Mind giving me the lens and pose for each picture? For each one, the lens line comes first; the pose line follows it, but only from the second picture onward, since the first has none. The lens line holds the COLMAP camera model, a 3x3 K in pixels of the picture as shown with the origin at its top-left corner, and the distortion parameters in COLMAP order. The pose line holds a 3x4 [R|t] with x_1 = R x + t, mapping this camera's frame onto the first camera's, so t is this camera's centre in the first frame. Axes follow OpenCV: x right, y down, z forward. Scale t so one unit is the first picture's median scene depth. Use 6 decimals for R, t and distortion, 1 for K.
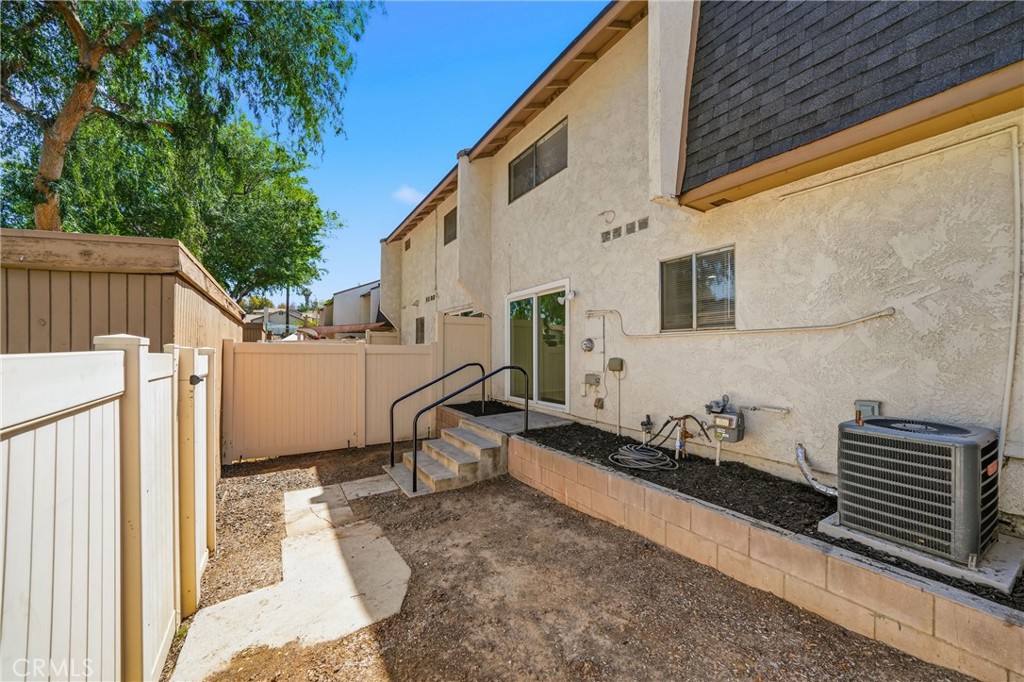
lens RADIAL K [[381.4, 0, 511.1], [0, 381.4, 342.5], [0, 0, 1]] dist [-0.010088, -0.000017]
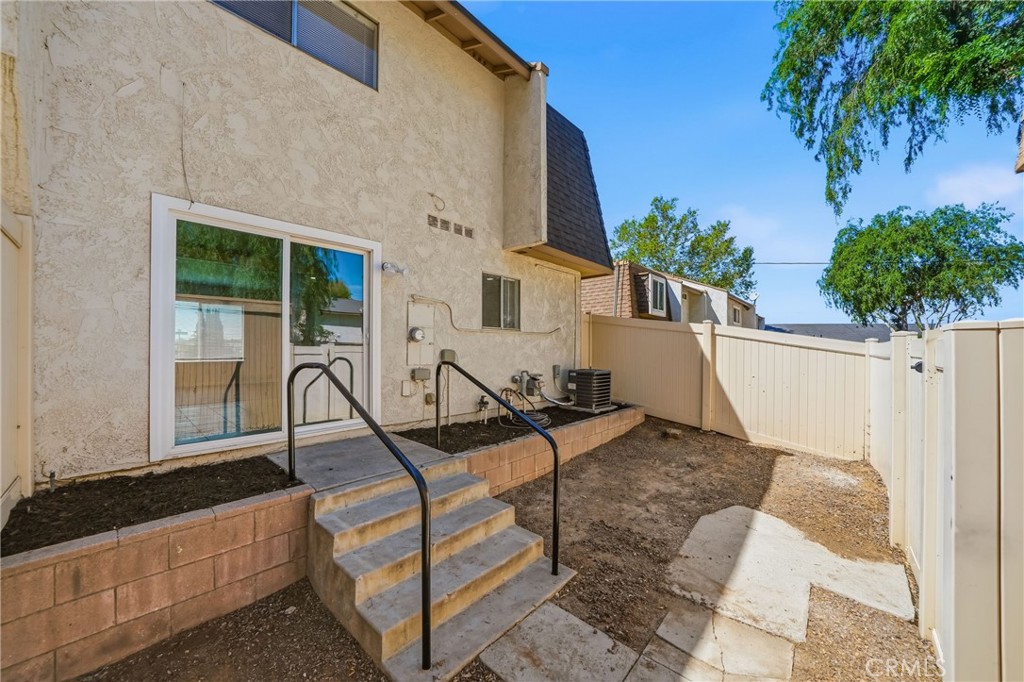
lens RADIAL K [[368.9, 0, 509.5], [0, 368.9, 344.8], [0, 0, 1]] dist [-0.019580, 0.000025]
pose [[-0.285141, 0.010611, 0.958427, -0.928186], [-0.023445, 0.999562, -0.018042, 0.055376], [-0.958199, -0.027614, -0.284768, 1.469144]]
